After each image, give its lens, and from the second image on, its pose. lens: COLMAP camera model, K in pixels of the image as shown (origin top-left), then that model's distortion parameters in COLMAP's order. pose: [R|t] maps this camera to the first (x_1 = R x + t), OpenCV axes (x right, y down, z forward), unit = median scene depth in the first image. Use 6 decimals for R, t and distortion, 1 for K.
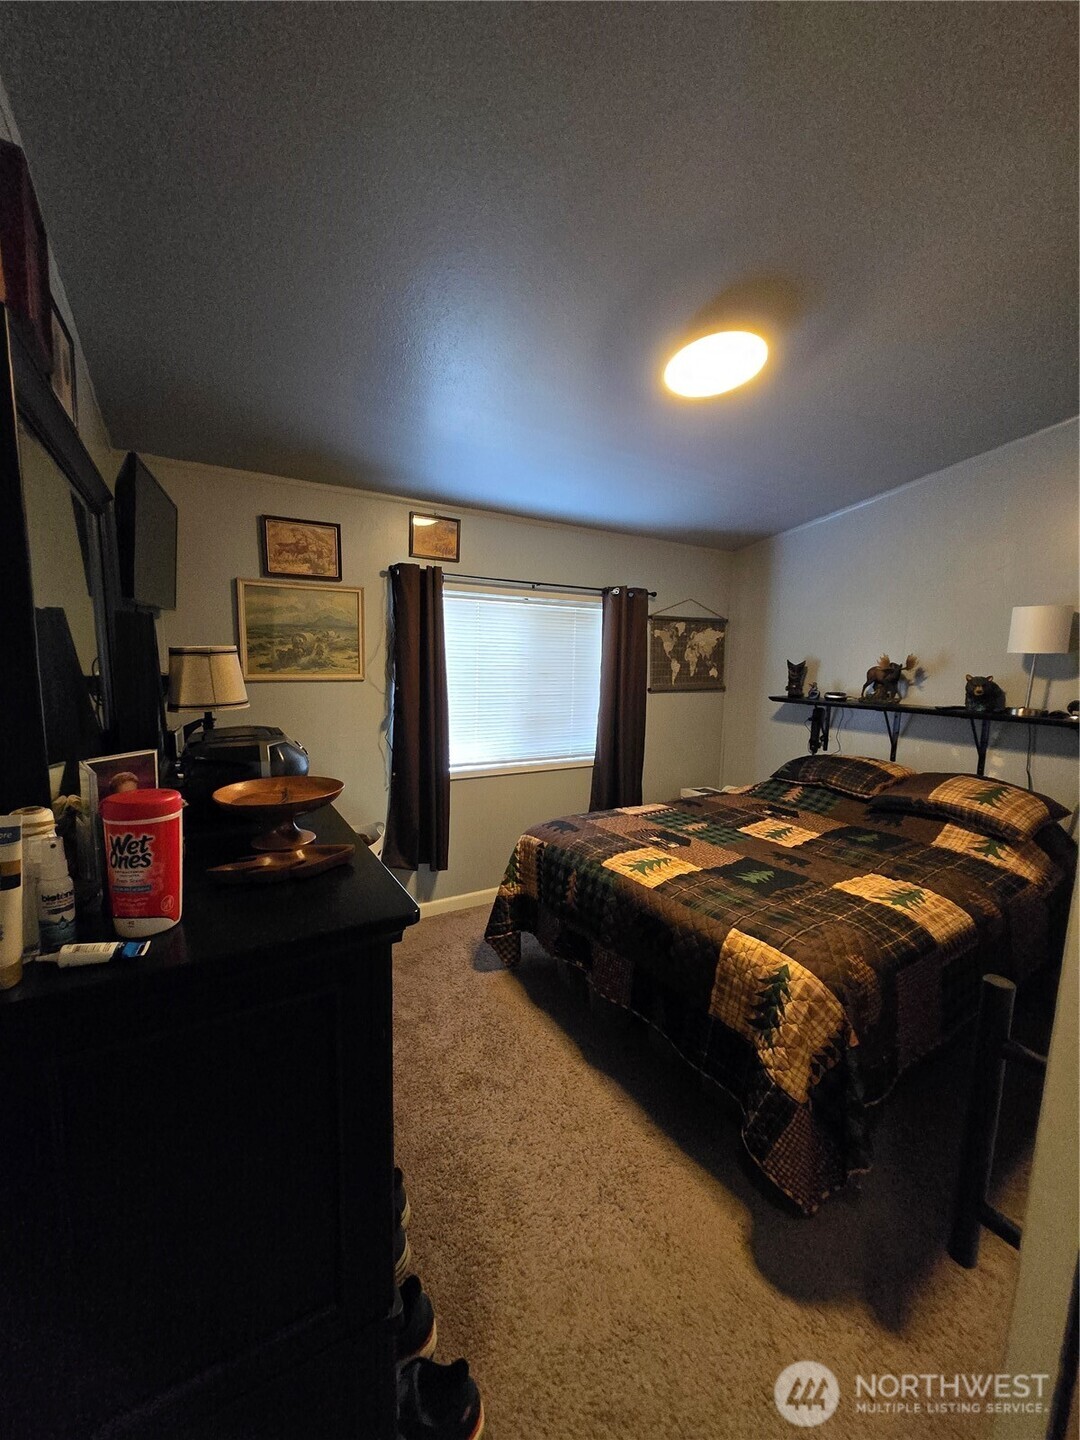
lens RADIAL K [[559.6, 0, 531.7], [0, 559.6, 722.8], [0, 0, 1]] dist [0.000207, -0.001895]
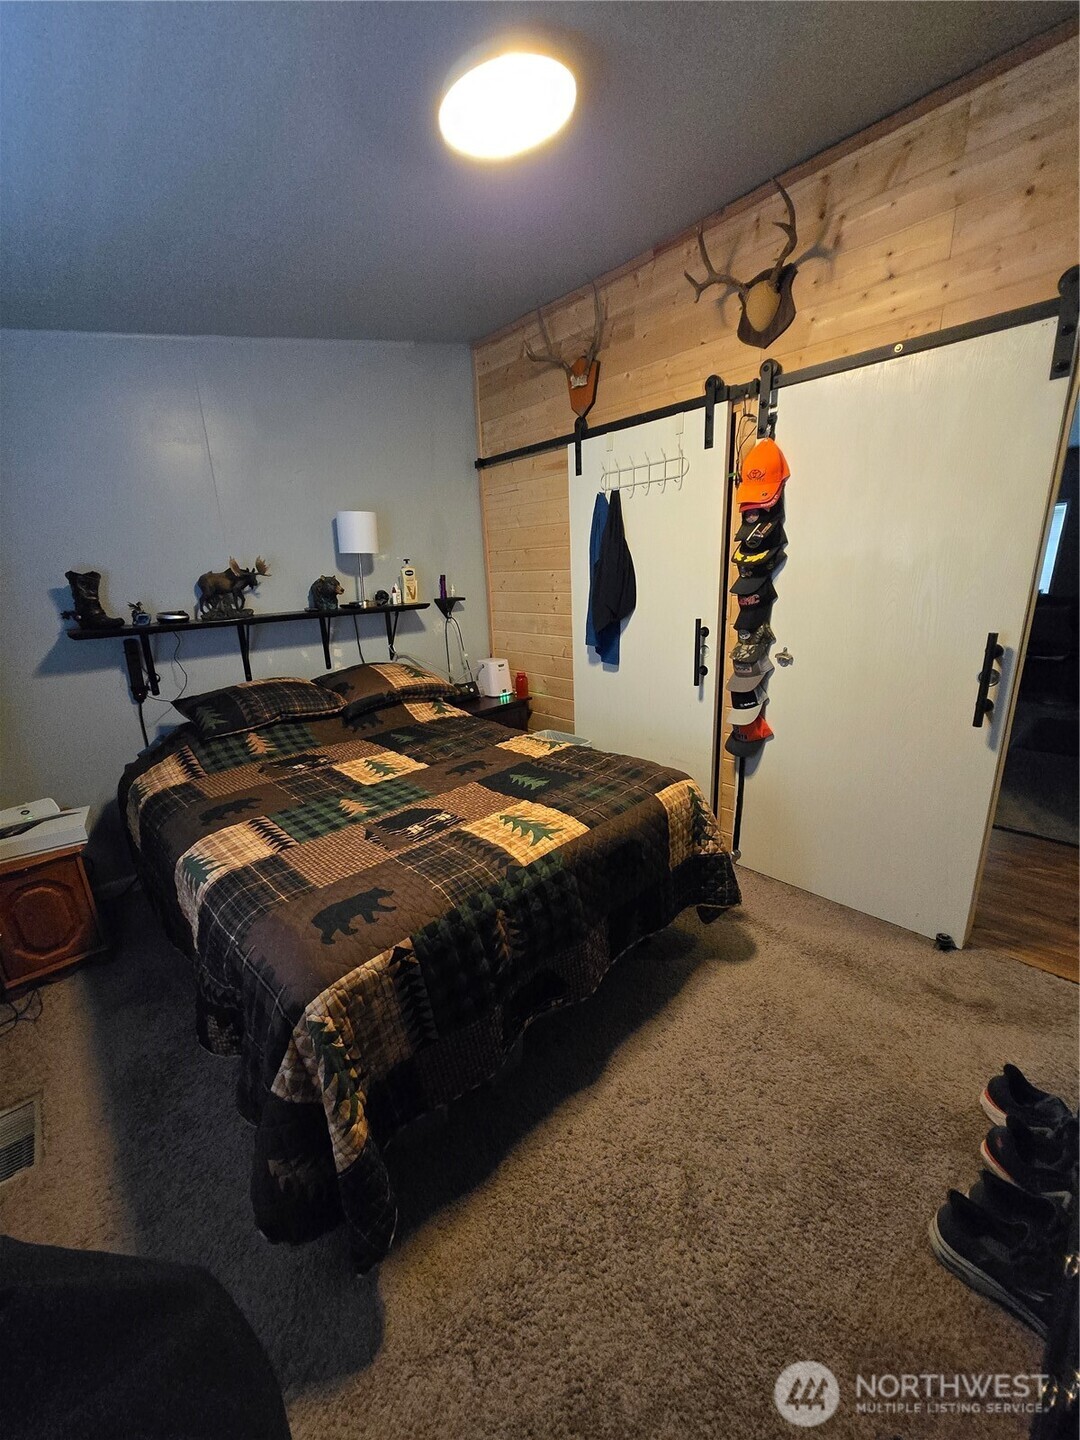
lens RADIAL K [[559.6, 0, 531.7], [0, 559.6, 722.8], [0, 0, 1]] dist [0.000207, -0.001895]
pose [[-0.192024, -0.276109, 0.941749, -0.387366], [0.153556, 0.939334, 0.306712, -0.093537], [-0.969303, 0.203507, -0.137977, 0.881933]]
